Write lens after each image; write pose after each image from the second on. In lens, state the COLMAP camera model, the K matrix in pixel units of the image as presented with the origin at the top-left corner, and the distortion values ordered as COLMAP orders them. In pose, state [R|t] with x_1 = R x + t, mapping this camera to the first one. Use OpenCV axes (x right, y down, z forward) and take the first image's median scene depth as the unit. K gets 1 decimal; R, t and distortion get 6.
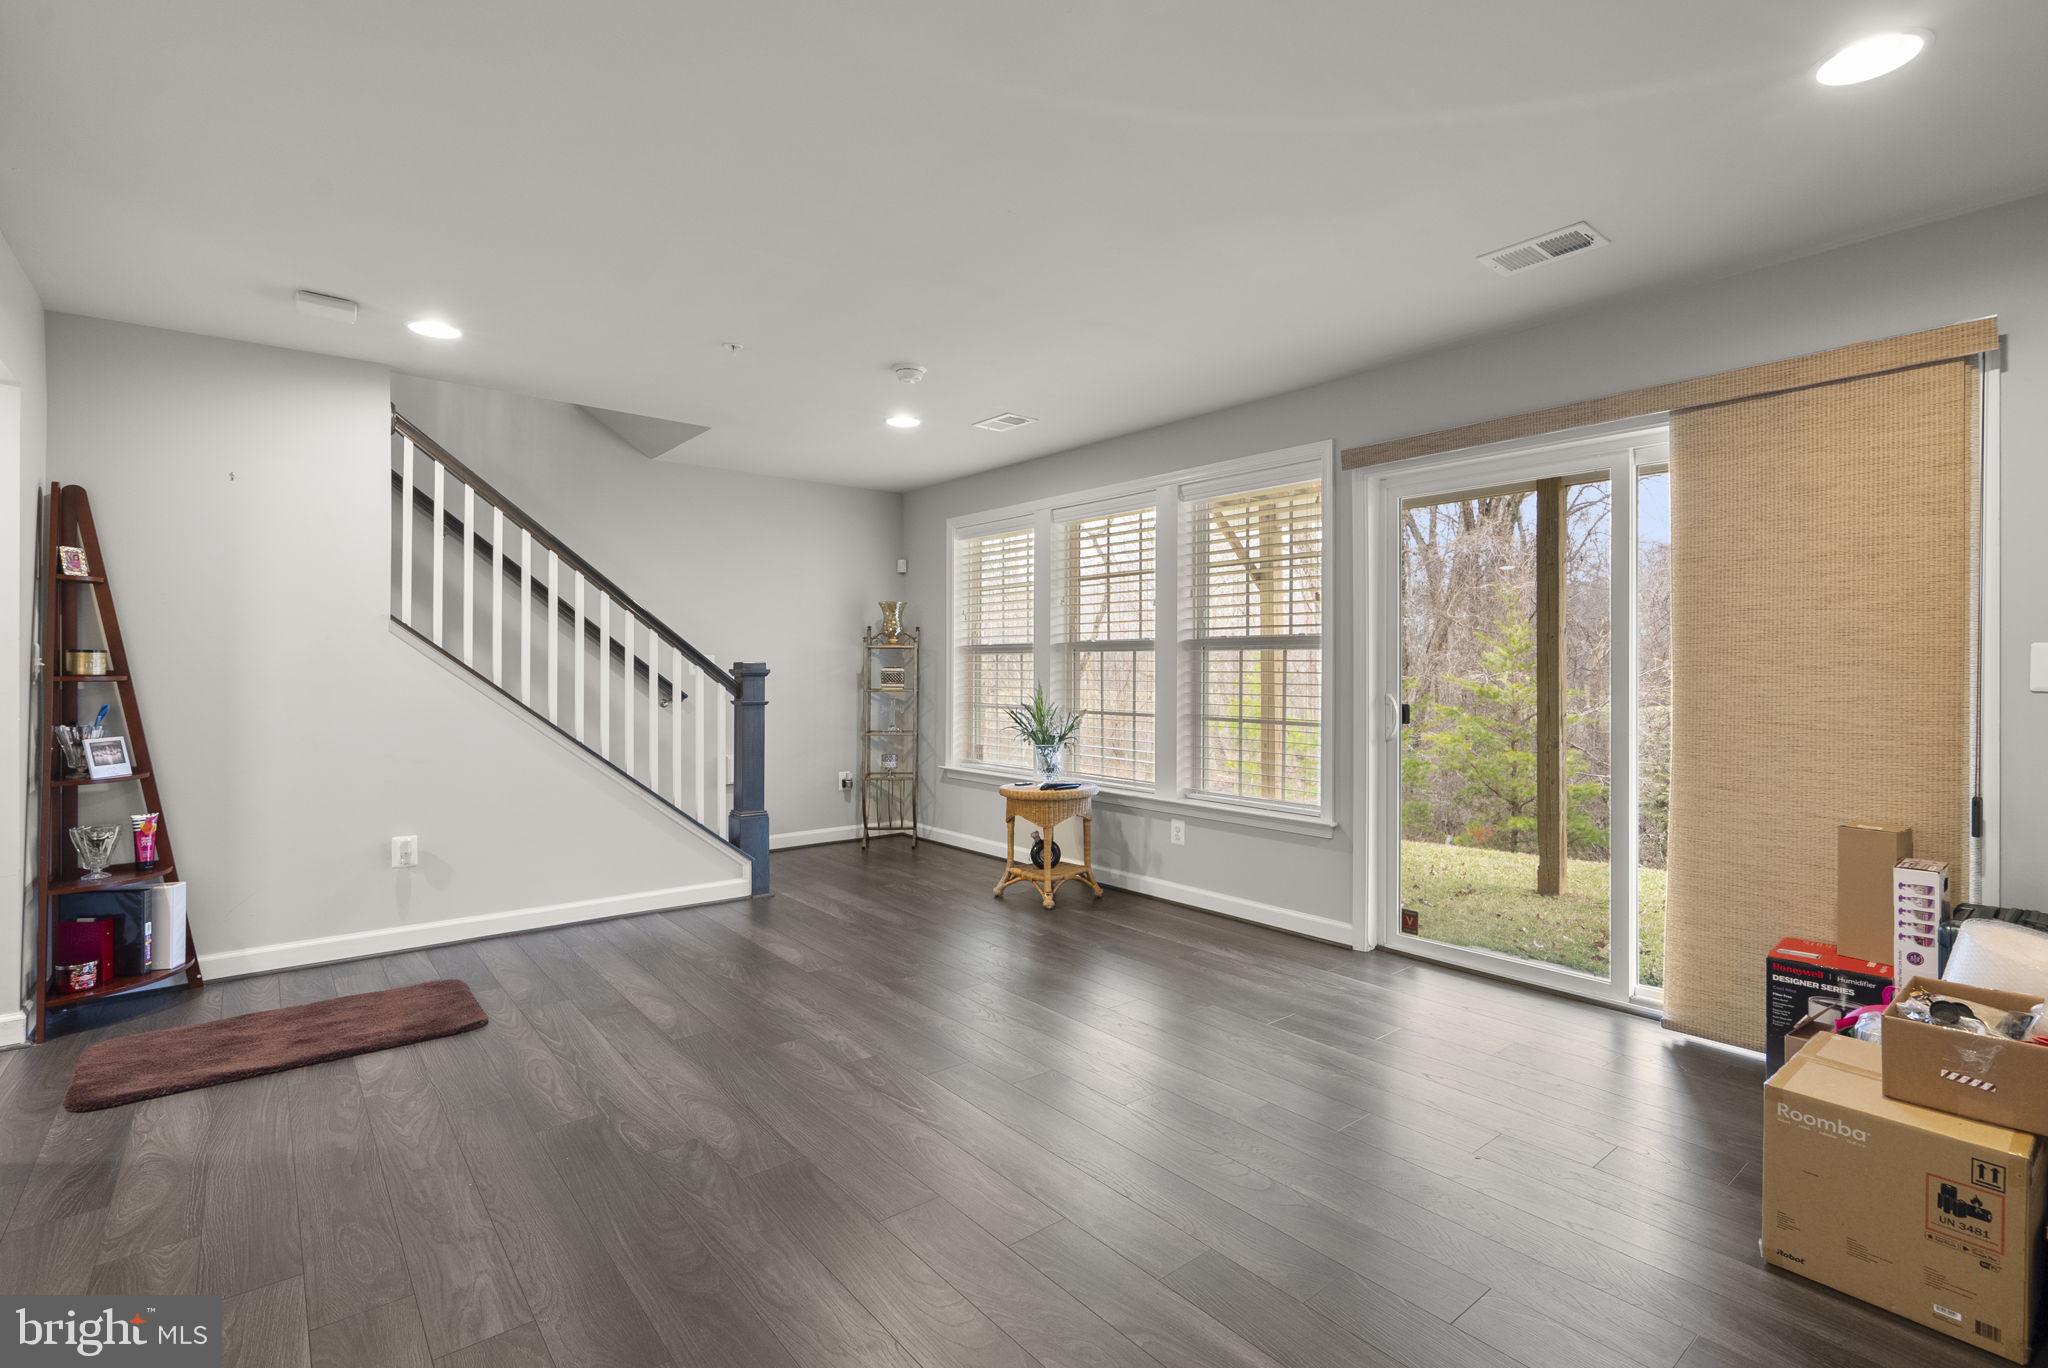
lens RADIAL K [[967.7, 0, 1070.9], [0, 967.7, 658.6], [0, 0, 1]] dist [0.019676, 0.000209]
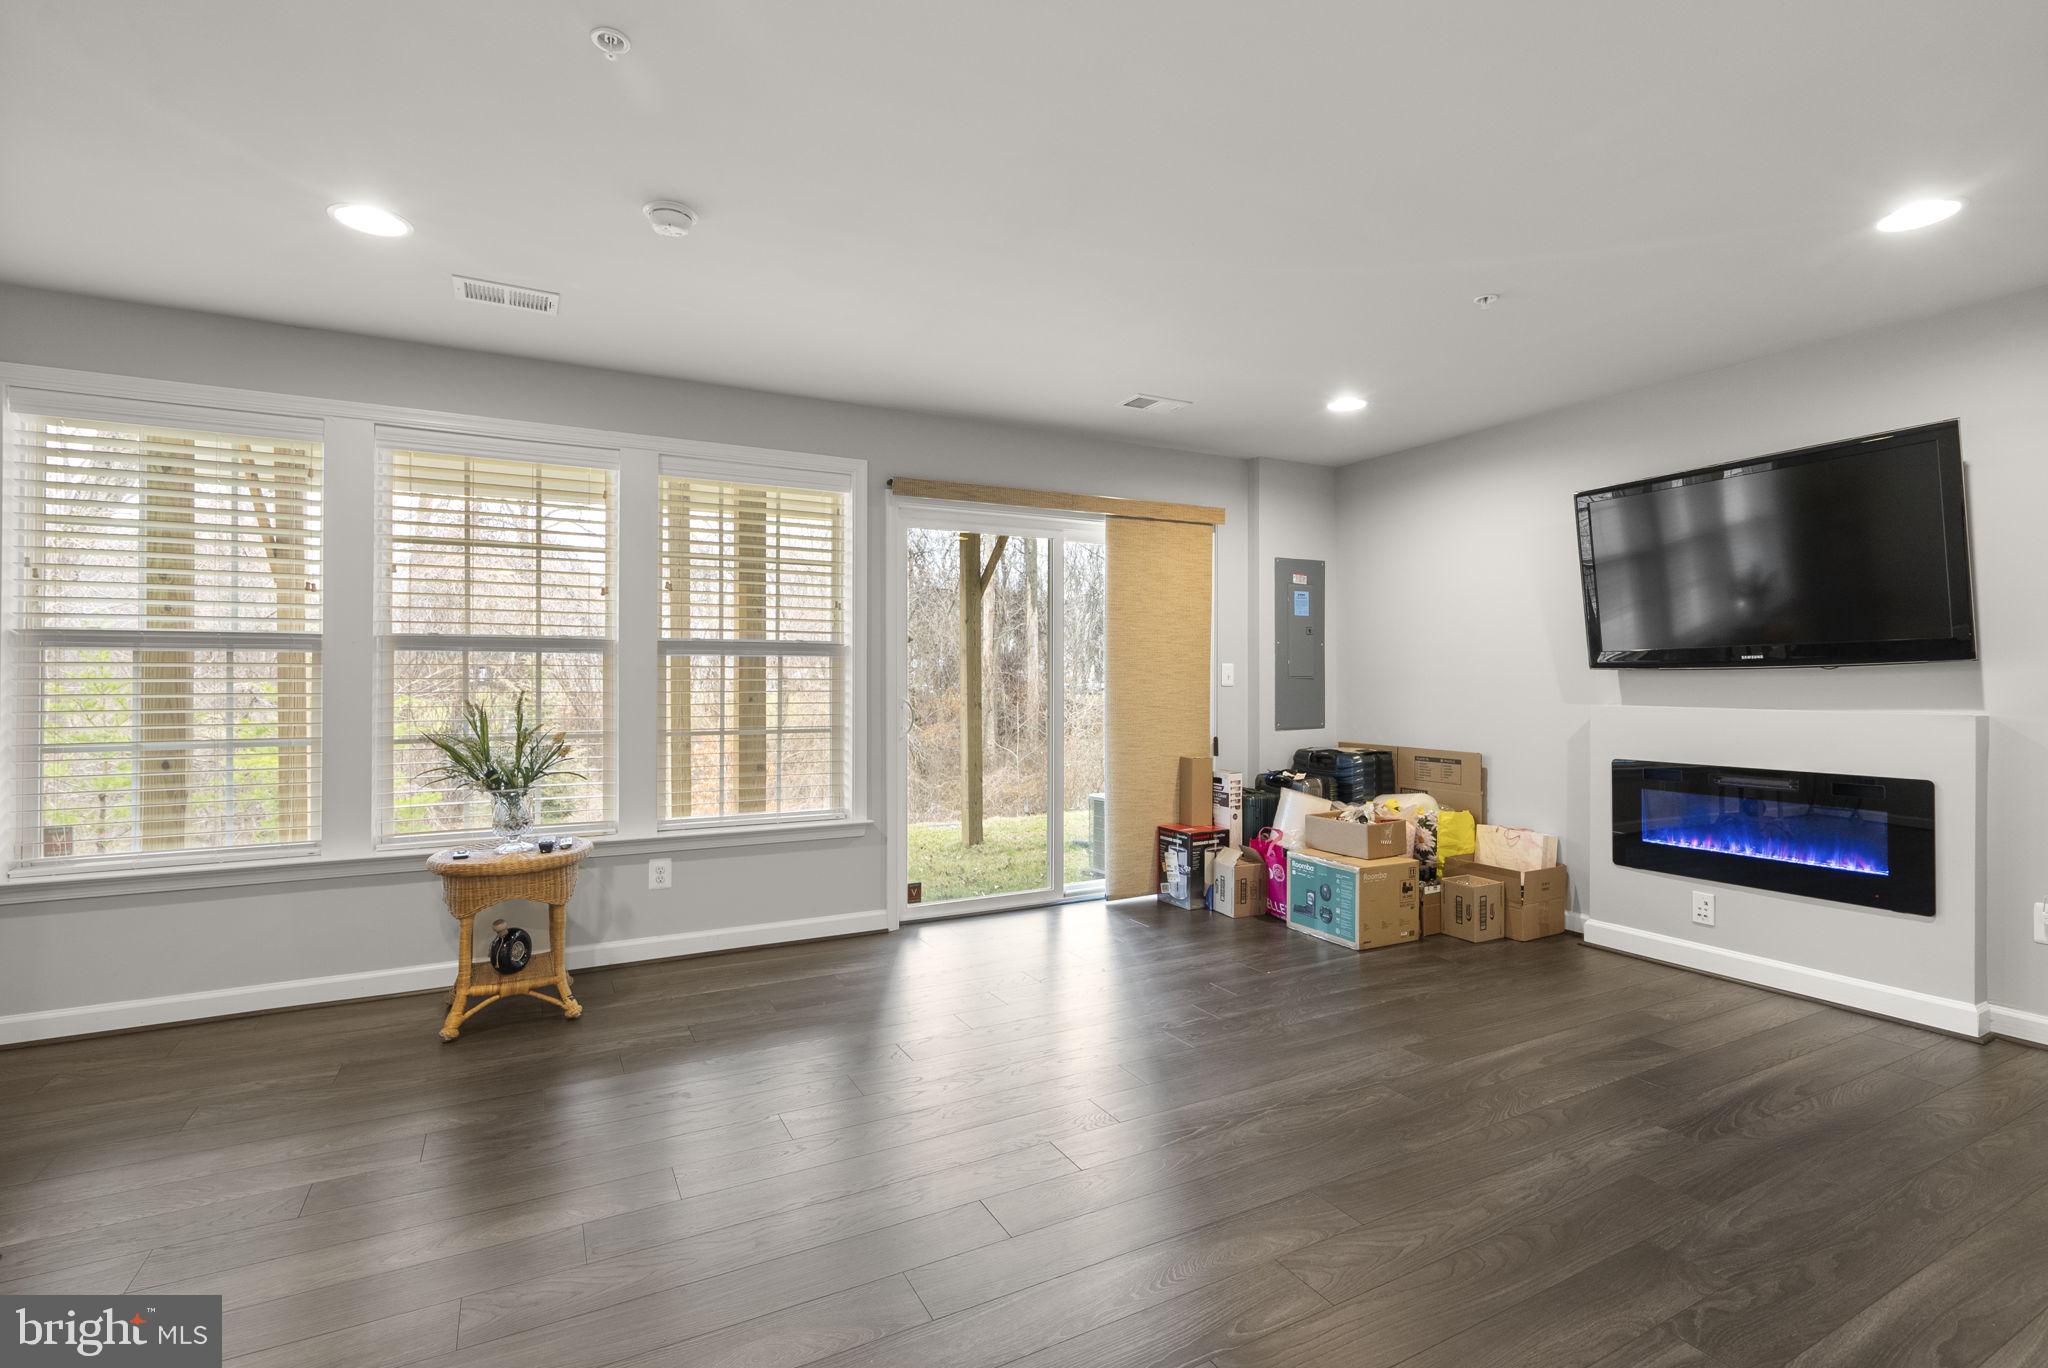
lens RADIAL K [[929.8, 0, 1020.2], [0, 929.8, 669.7], [0, 0, 1]] dist [-0.003133, 0.000185]
pose [[0.225455, 0.009807, 0.974204, -0.684473], [-0.007560, 0.999937, -0.008317, 0.011223], [-0.974224, -0.005490, 0.225514, 0.603619]]
